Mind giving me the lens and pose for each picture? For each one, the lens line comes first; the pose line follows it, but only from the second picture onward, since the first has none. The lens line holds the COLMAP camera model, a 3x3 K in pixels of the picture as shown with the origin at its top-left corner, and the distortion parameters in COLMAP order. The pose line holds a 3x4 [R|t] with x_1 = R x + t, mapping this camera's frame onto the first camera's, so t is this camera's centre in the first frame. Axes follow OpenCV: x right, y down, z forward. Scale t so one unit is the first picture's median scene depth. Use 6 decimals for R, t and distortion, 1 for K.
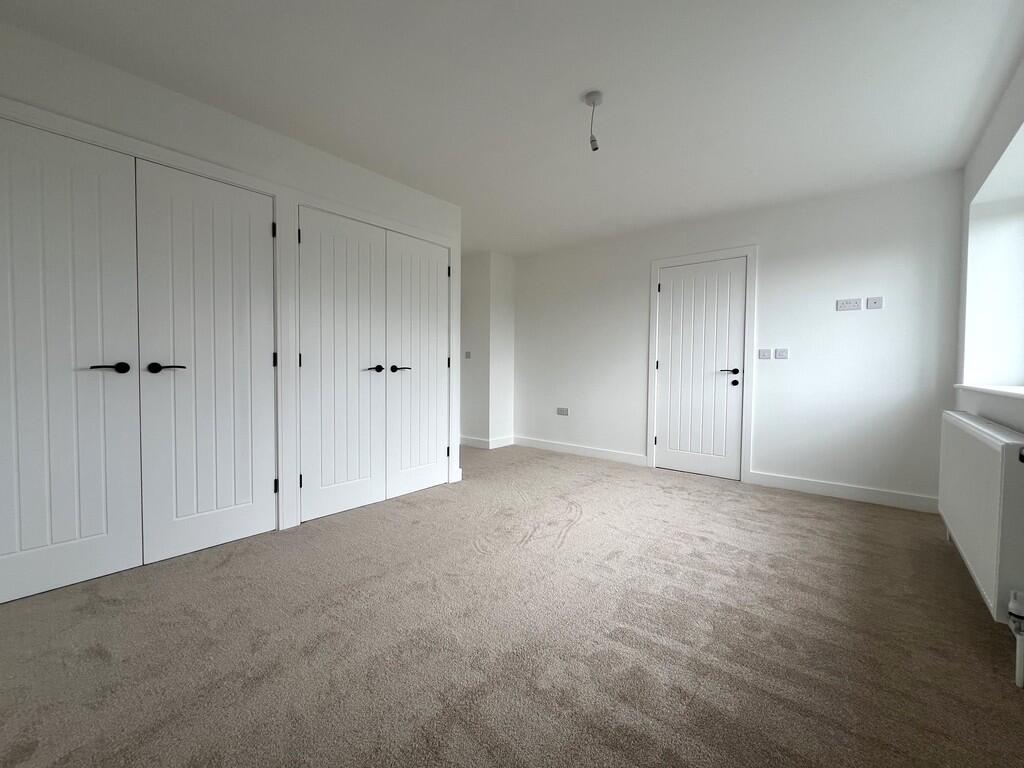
lens RADIAL K [[411.4, 0, 511.9], [0, 411.4, 375.9], [0, 0, 1]] dist [-0.000147, -0.000015]
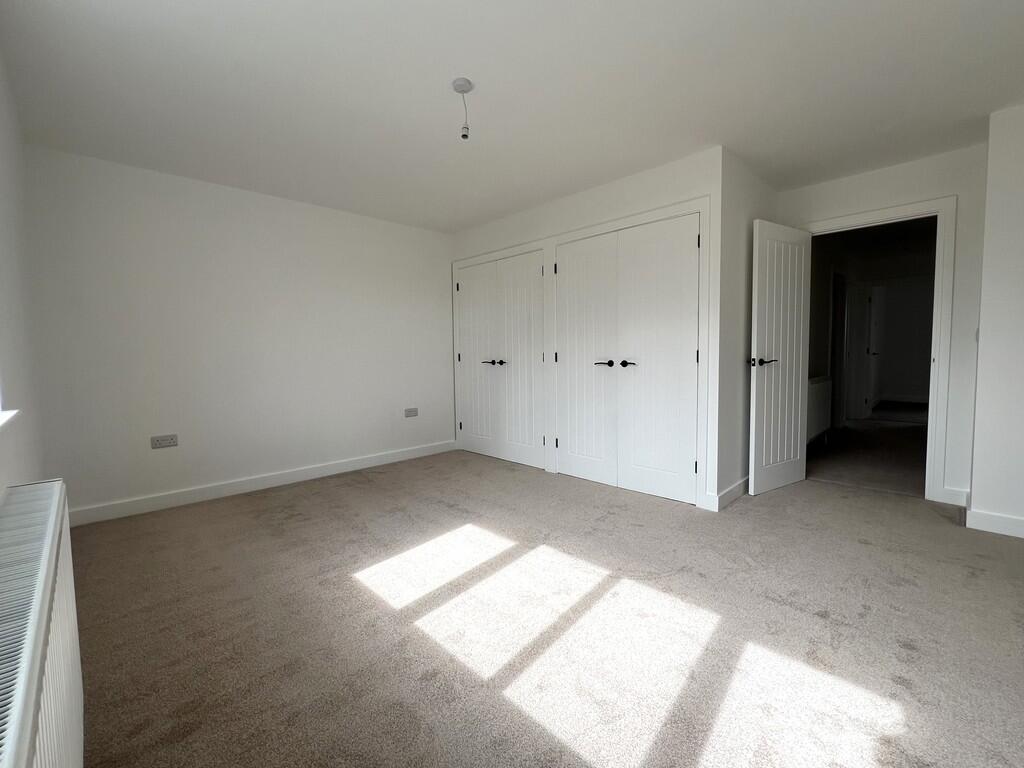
lens RADIAL K [[424.4, 0, 528.5], [0, 424.4, 384.1], [0, 0, 1]] dist [-0.001466, -0.000041]
pose [[-0.054761, 0.051123, -0.997190, 0.797945], [-0.024362, 0.998323, 0.052519, -0.016901], [0.998202, 0.027170, -0.053424, 0.831518]]
